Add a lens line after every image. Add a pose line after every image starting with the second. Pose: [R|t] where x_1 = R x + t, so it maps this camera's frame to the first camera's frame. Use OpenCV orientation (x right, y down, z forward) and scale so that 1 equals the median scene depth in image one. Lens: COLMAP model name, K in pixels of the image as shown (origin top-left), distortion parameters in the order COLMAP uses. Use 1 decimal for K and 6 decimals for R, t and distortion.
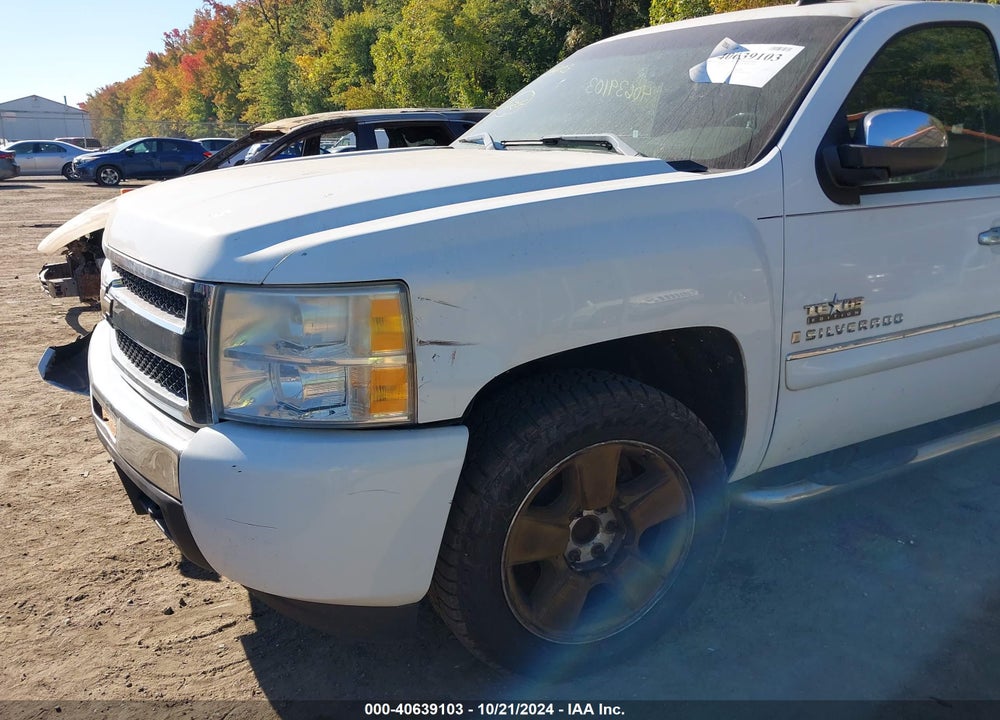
lens RADIAL K [[767.1, 0, 499.3], [0, 767.1, 383.0], [0, 0, 1]] dist [0.005816, 0.003563]
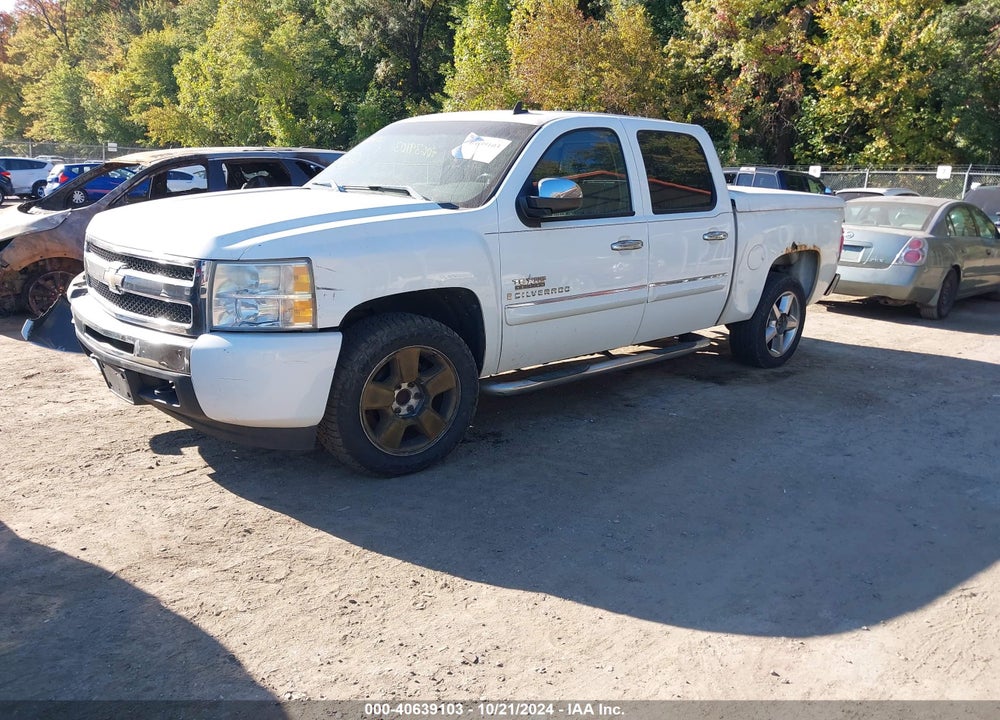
lens RADIAL K [[794.9, 0, 500.7], [0, 794.9, 396.2], [0, 0, 1]] dist [0.050097, -0.062285]
pose [[0.973910, -0.036749, 0.223940, -0.007148], [0.042437, 0.998886, -0.020640, 0.018821], [-0.222932, 0.029605, 0.974384, -0.075029]]
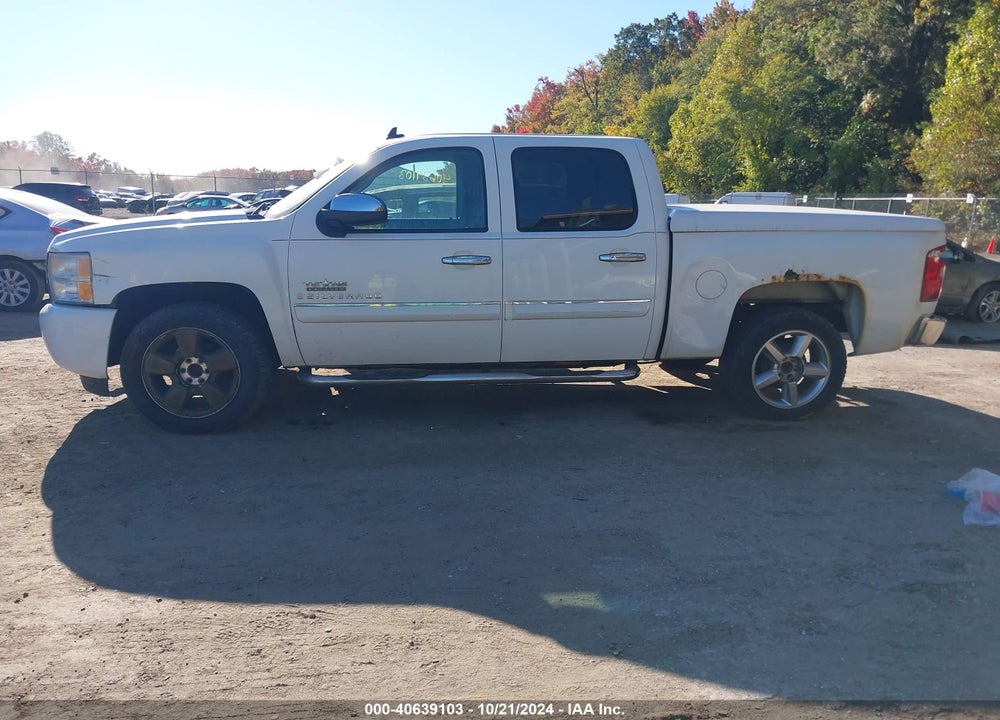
lens RADIAL K [[830.2, 0, 554.4], [0, 830.2, 389.3], [0, 0, 1]] dist [0.010036, 0.008777]
pose [[0.921651, 0.096218, -0.375900, 0.161237], [-0.128051, 0.989916, -0.060577, 0.020484], [0.366281, 0.103965, 0.924678, -0.071565]]
